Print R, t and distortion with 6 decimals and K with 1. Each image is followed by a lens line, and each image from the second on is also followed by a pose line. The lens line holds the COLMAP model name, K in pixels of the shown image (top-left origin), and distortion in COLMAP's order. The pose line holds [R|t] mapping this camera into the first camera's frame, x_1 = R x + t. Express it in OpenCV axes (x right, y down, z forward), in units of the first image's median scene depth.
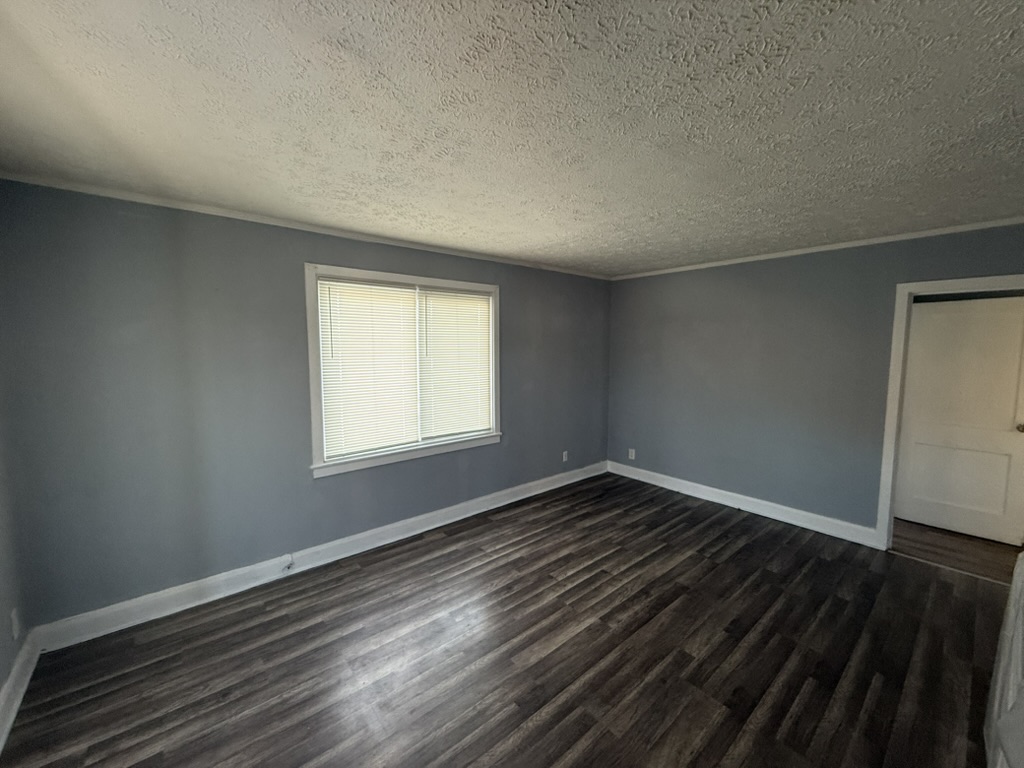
lens RADIAL K [[409.1, 0, 508.3], [0, 409.1, 384.0], [0, 0, 1]] dist [-0.001691, 0.000061]
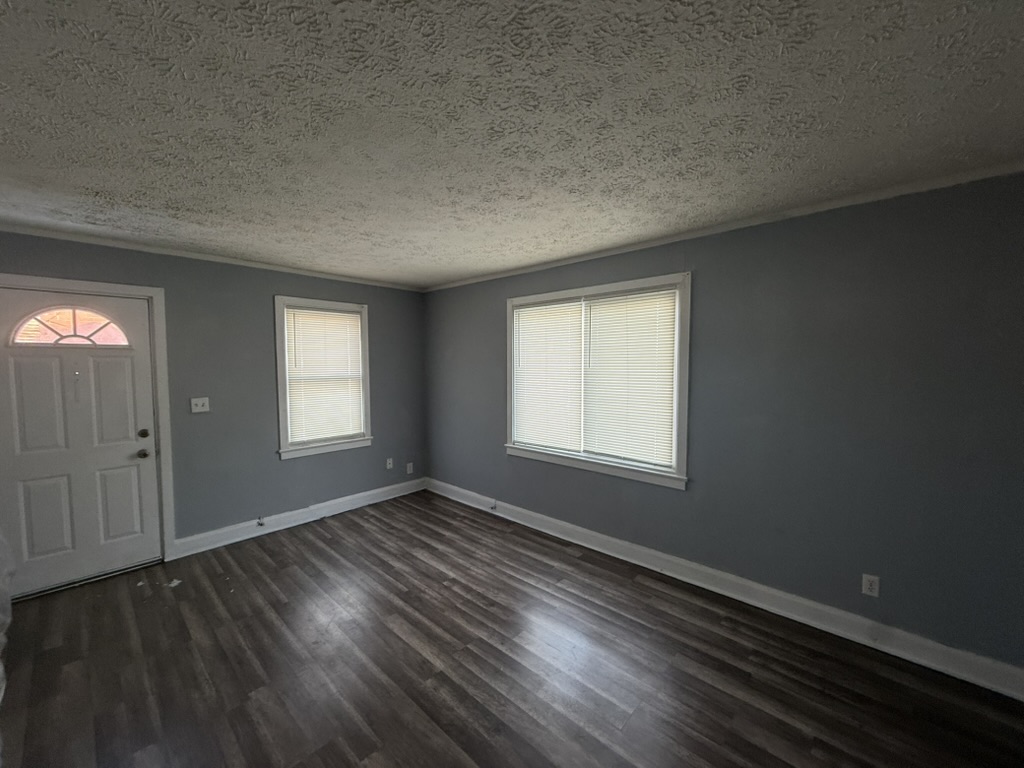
lens RADIAL K [[409.1, 0, 508.3], [0, 409.1, 384.0], [0, 0, 1]] dist [-0.001691, 0.000061]
pose [[0.114707, 0.057452, -0.991737, 0.894788], [-0.083043, 0.995386, 0.048058, -0.071156], [0.989922, 0.076844, 0.118949, 0.834605]]
